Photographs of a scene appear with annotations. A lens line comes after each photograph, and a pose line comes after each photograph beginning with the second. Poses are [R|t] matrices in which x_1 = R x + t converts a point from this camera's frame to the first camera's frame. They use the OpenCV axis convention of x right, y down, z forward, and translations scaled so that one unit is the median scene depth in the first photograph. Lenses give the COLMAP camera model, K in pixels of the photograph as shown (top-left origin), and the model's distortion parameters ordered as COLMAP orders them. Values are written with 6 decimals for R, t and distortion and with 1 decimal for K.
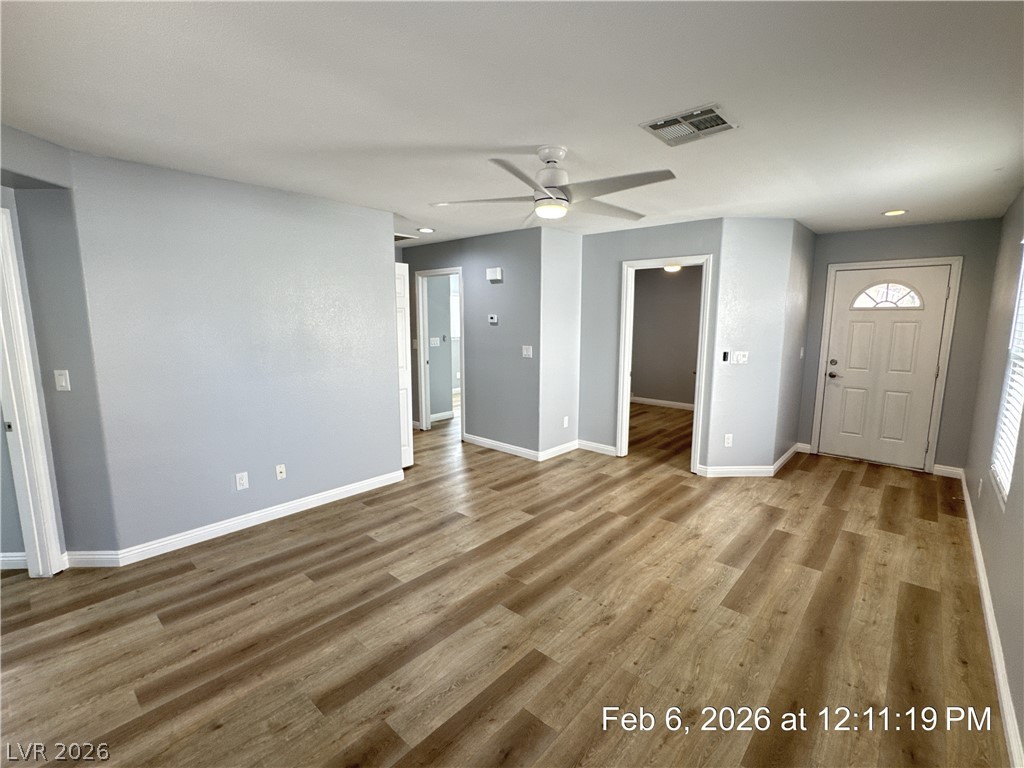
lens RADIAL K [[463.0, 0, 515.0], [0, 463.0, 384.6], [0, 0, 1]] dist [-0.004000, -0.000647]
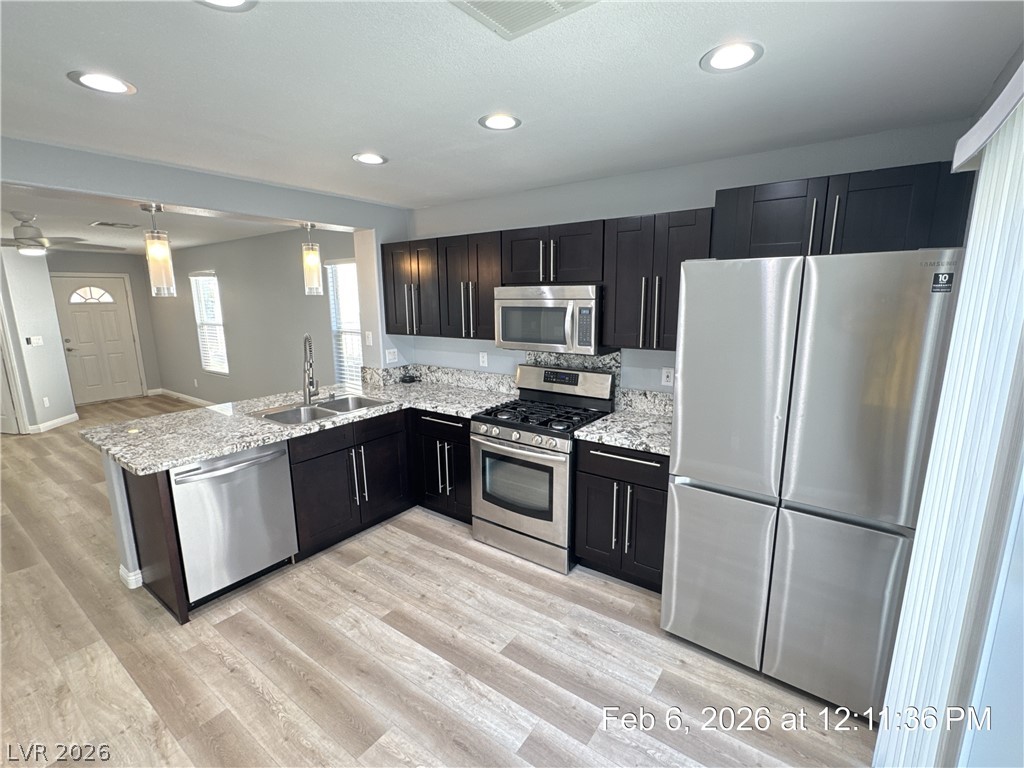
lens RADIAL K [[463.0, 0, 513.5], [0, 463.0, 386.7], [0, 0, 1]] dist [-0.004000, -0.000647]
pose [[-0.110675, -0.190112, 0.975504, -1.289472], [0.152328, 0.966692, 0.205677, 0.009469], [-0.982114, 0.171359, -0.078029, -0.327214]]
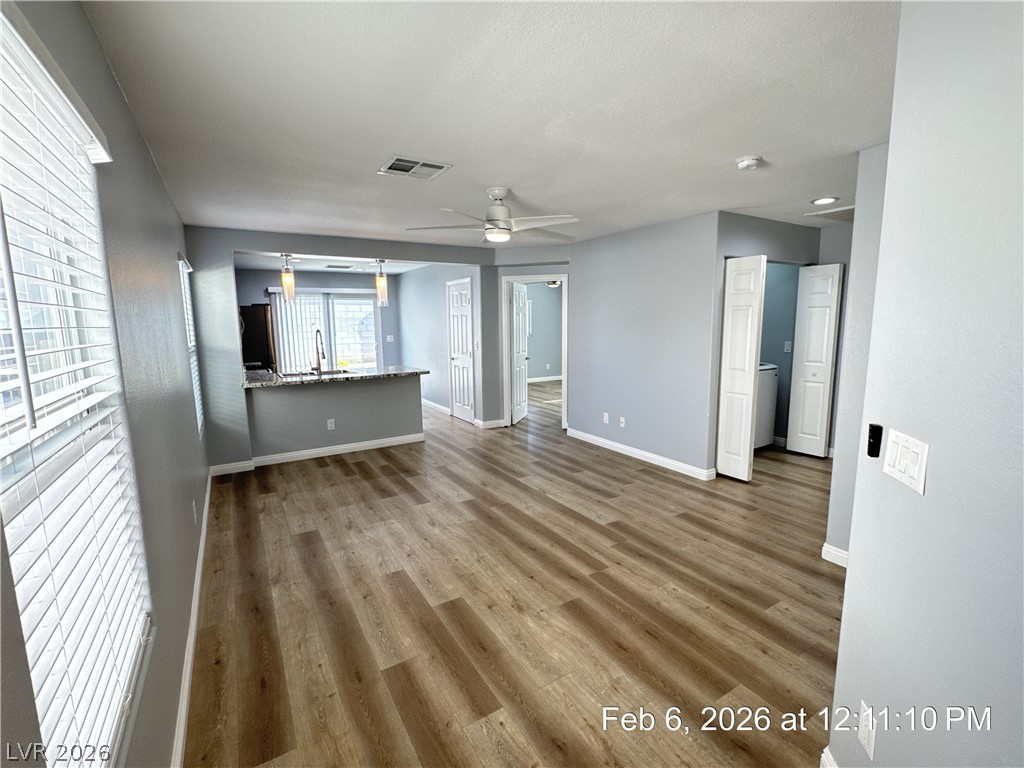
lens RADIAL K [[463.0, 0, 514.3], [0, 463.0, 385.3], [0, 0, 1]] dist [-0.004000, -0.000647]
pose [[-0.287703, 0.136622, -0.947925, 0.991725], [-0.128387, 0.975337, 0.179539, -0.149241], [0.949075, 0.173355, -0.263067, 1.058280]]
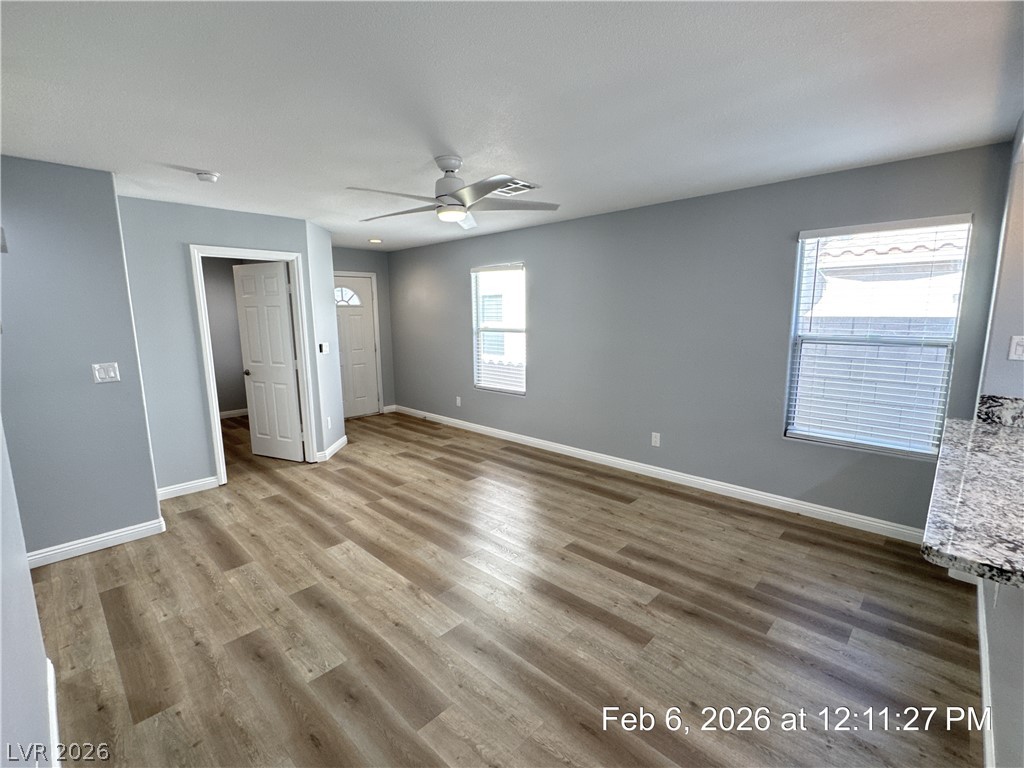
lens RADIAL K [[463.0, 0, 508.7], [0, 463.0, 391.3], [0, 0, 1]] dist [-0.004000, -0.000647]
pose [[0.046001, -0.173245, 0.983804, -0.778872], [0.158087, 0.973698, 0.164073, -0.088577], [-0.986353, 0.147979, 0.072179, 0.613666]]
